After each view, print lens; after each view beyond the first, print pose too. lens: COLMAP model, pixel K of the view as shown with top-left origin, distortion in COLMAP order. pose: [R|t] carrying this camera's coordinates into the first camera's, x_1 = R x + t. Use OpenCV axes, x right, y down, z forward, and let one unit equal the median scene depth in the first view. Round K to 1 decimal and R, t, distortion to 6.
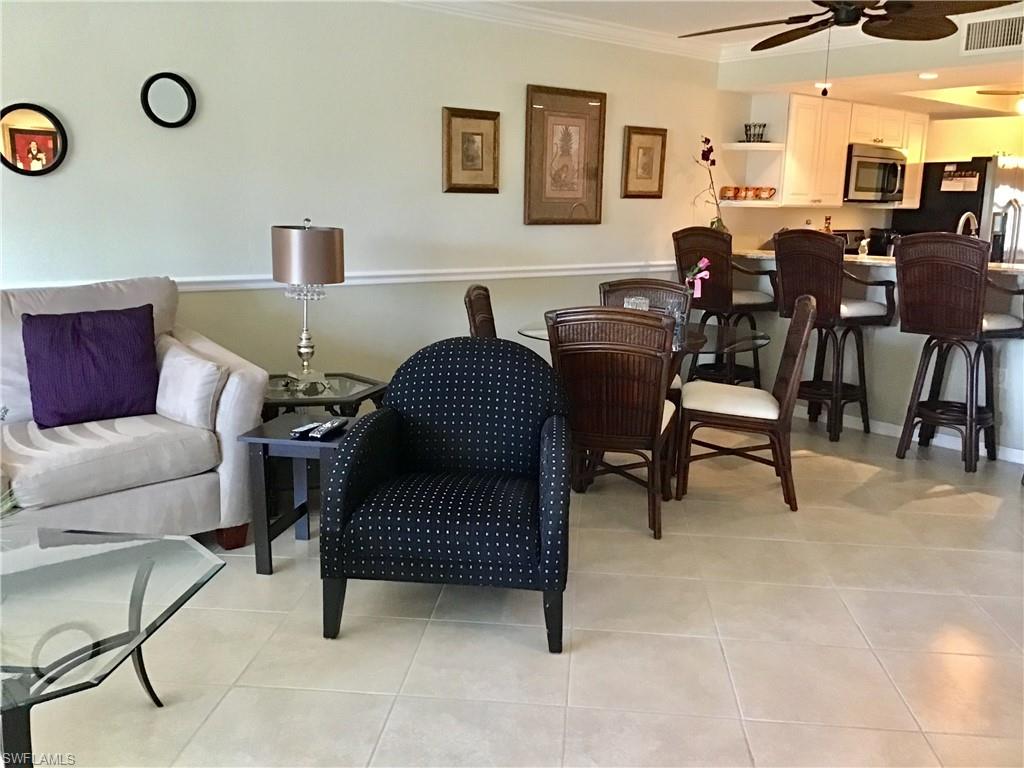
lens RADIAL K [[917.9, 0, 507.2], [0, 917.9, 381.8], [0, 0, 1]] dist [0.092944, -0.155025]
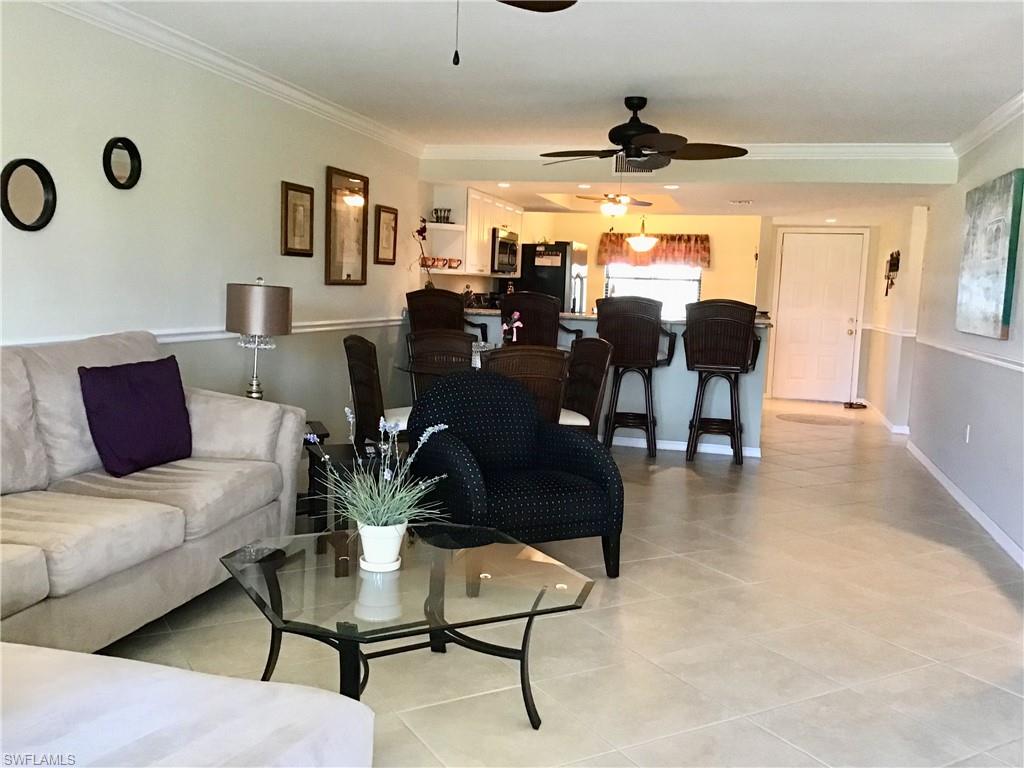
lens RADIAL K [[917.9, 0, 514.4], [0, 917.9, 385.1], [0, 0, 1]] dist [0.092944, -0.155025]
pose [[0.810086, -0.050068, 0.584170, -0.430043], [0.087298, 0.995541, -0.035732, 0.014438], [-0.579776, 0.079943, 0.810845, -0.054356]]
